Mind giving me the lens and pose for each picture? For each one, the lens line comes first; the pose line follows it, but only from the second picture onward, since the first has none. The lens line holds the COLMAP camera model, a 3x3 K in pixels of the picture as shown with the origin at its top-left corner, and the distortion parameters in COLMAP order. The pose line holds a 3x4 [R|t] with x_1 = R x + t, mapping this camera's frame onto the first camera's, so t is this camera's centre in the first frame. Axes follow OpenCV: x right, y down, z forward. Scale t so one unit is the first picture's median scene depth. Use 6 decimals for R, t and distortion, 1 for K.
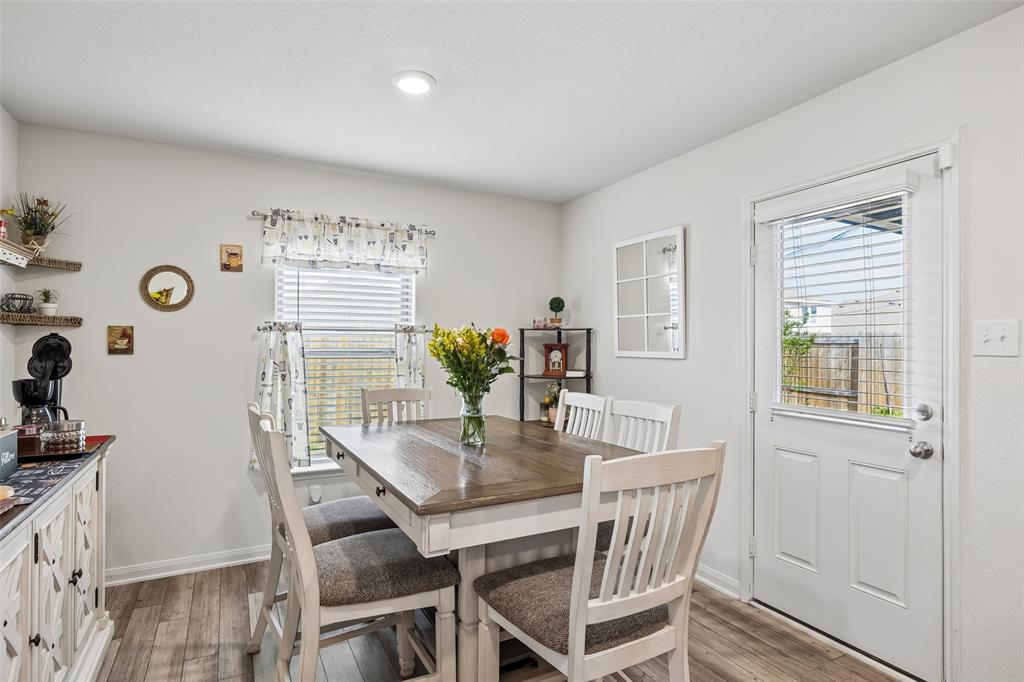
lens RADIAL K [[509.7, 0, 504.9], [0, 509.7, 339.3], [0, 0, 1]] dist [0.002599, 0.001030]
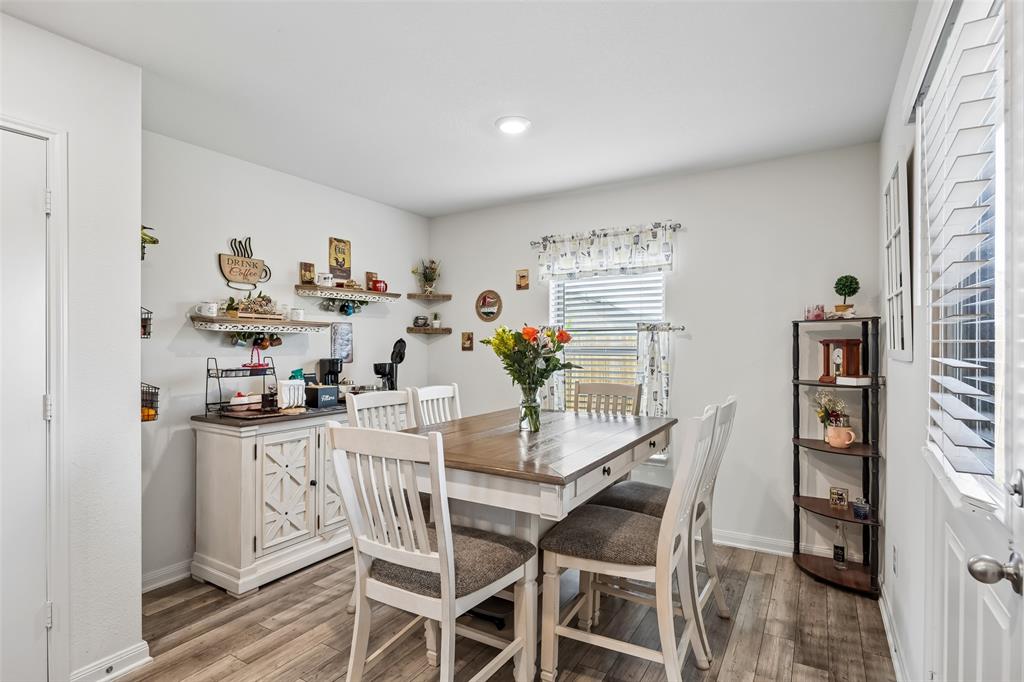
lens RADIAL K [[509.7, 0, 501.1], [0, 509.7, 344.5], [0, 0, 1]] dist [0.002599, 0.001030]
pose [[0.529072, -0.007365, -0.848545, 0.537303], [0.014462, 0.999895, 0.000338, 0.010093], [0.848454, -0.012450, 0.529123, 0.223003]]
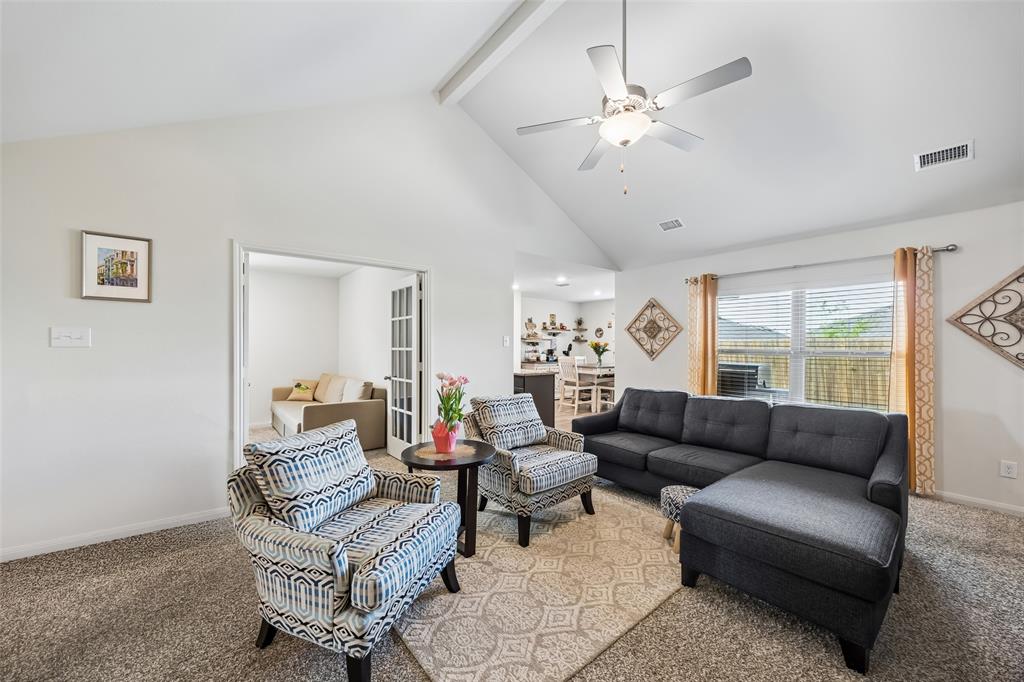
lens RADIAL K [[398.8, 0, 495.4], [0, 398.8, 344.0], [0, 0, 1]] dist [0.002237, 0.000309]
pose [[0.173792, -0.007132, -0.984757, 2.355277], [0.006641, 0.999960, -0.006070, 0.012205], [0.984760, -0.005485, 0.173832, -0.459042]]
